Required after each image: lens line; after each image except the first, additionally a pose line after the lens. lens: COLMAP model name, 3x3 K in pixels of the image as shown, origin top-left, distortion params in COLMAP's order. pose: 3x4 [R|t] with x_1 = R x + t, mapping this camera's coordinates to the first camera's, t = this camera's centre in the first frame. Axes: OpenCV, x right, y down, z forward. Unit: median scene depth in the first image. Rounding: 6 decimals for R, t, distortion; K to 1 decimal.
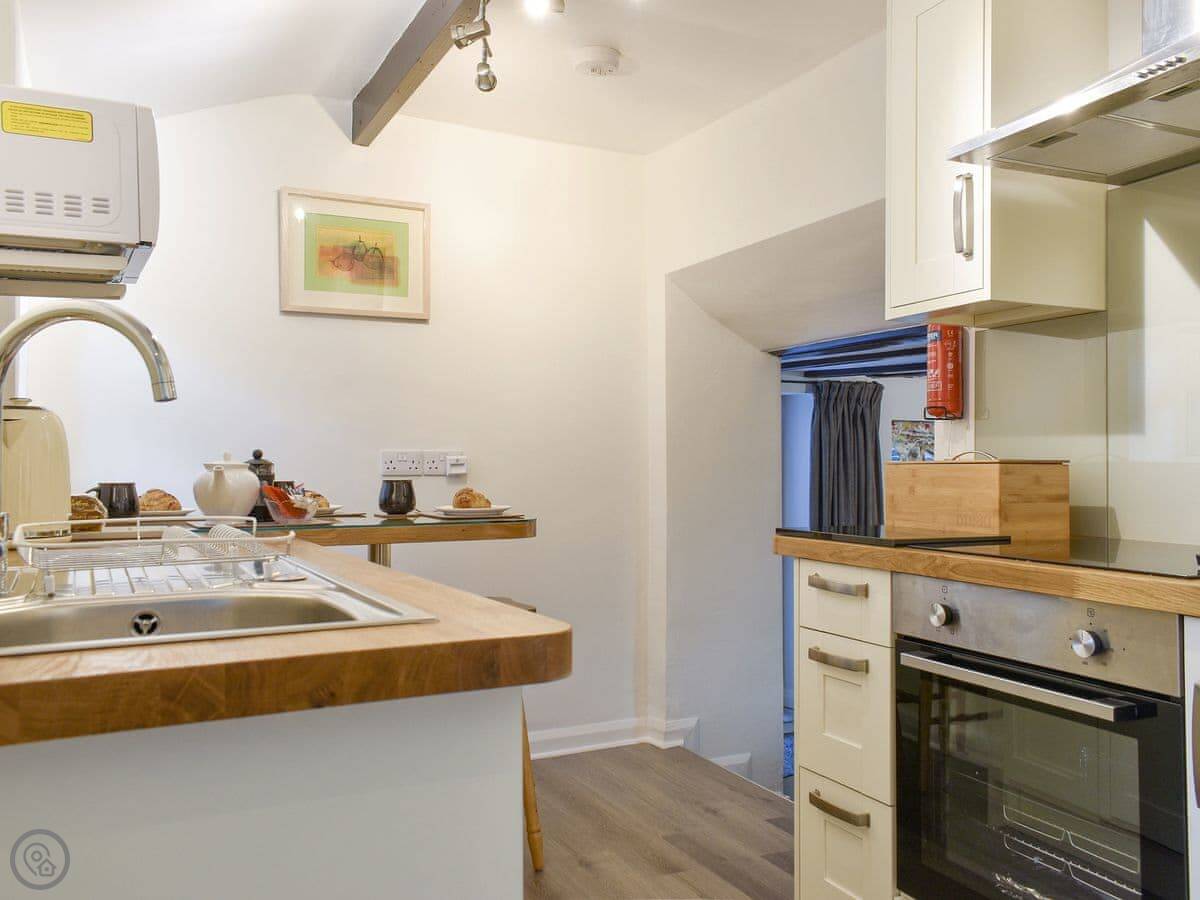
lens RADIAL K [[1063.7, 0, 600.0], [0, 1063.7, 450.0], [0, 0, 1]] dist [0.015000, 0.004183]
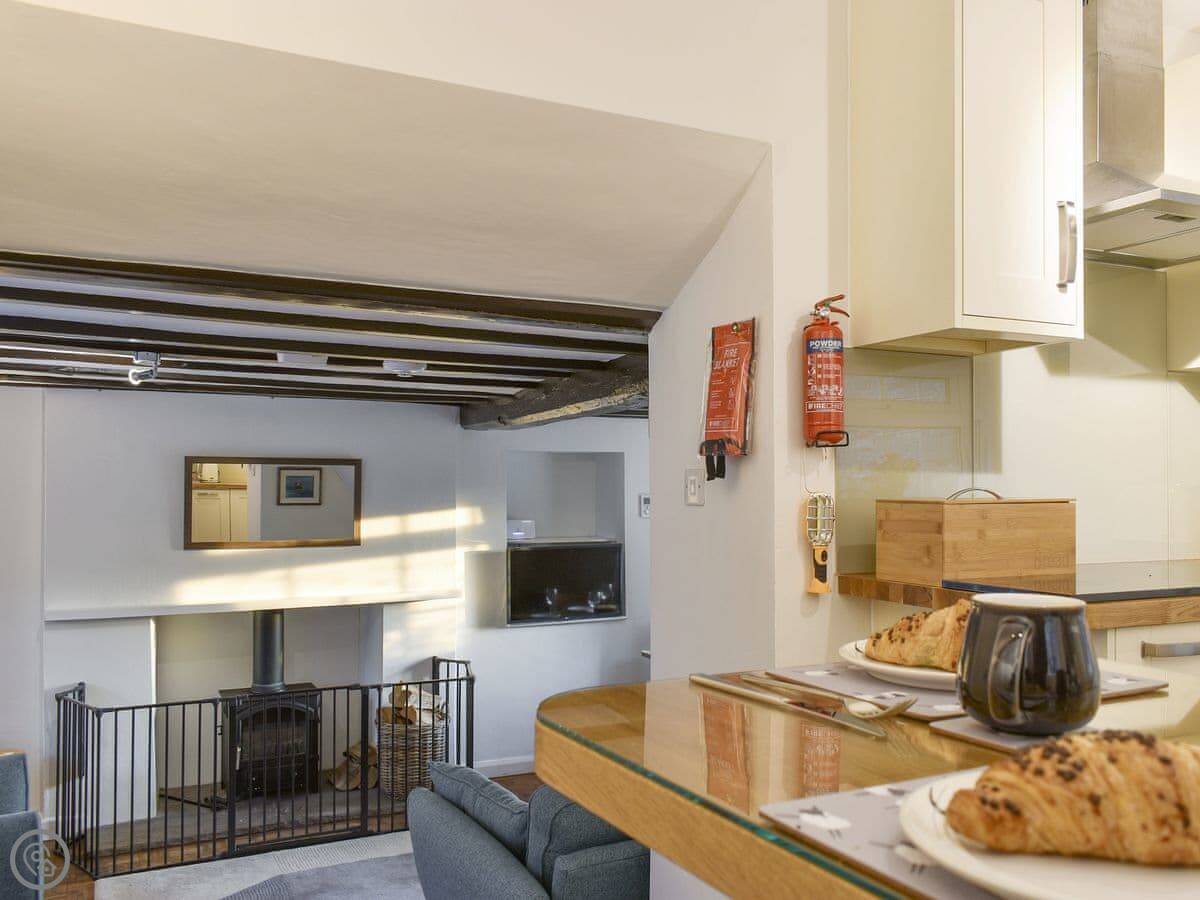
lens RADIAL K [[1063.7, 0, 600.0], [0, 1063.7, 450.0], [0, 0, 1]] dist [0.015000, 0.004183]
pose [[-0.058176, 0.024925, 0.997995, -0.554866], [-0.020749, 0.999442, -0.026171, -0.001058], [-0.998091, -0.022230, -0.057626, 1.382541]]
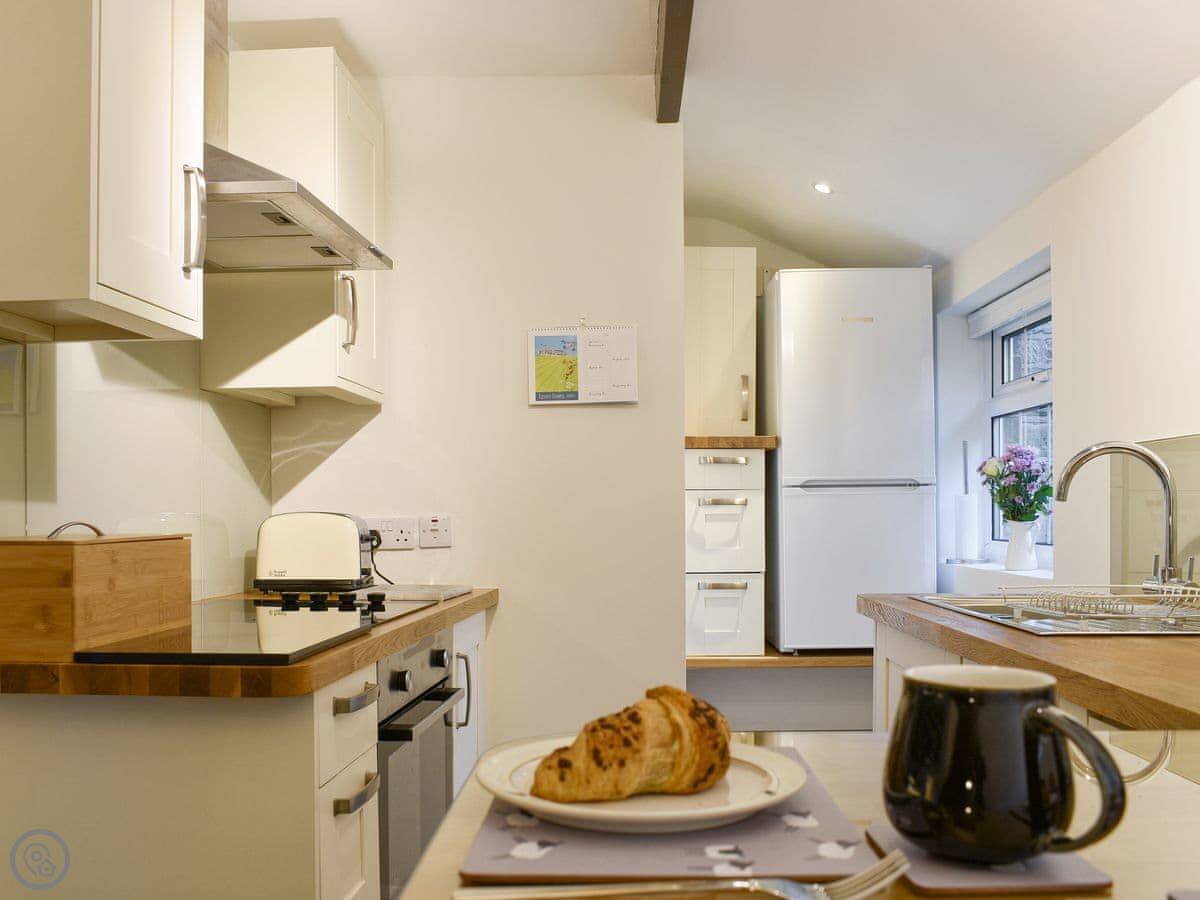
lens RADIAL K [[1086.0, 0, 599.4], [0, 1086.0, 491.2], [0, 0, 1]] dist [-0.041492, -0.001989]
pose [[-0.914337, 0.003969, 0.404934, -0.233958], [-0.011345, 0.999308, -0.035410, 0.001998], [-0.404794, -0.036970, -0.913660, 1.495769]]
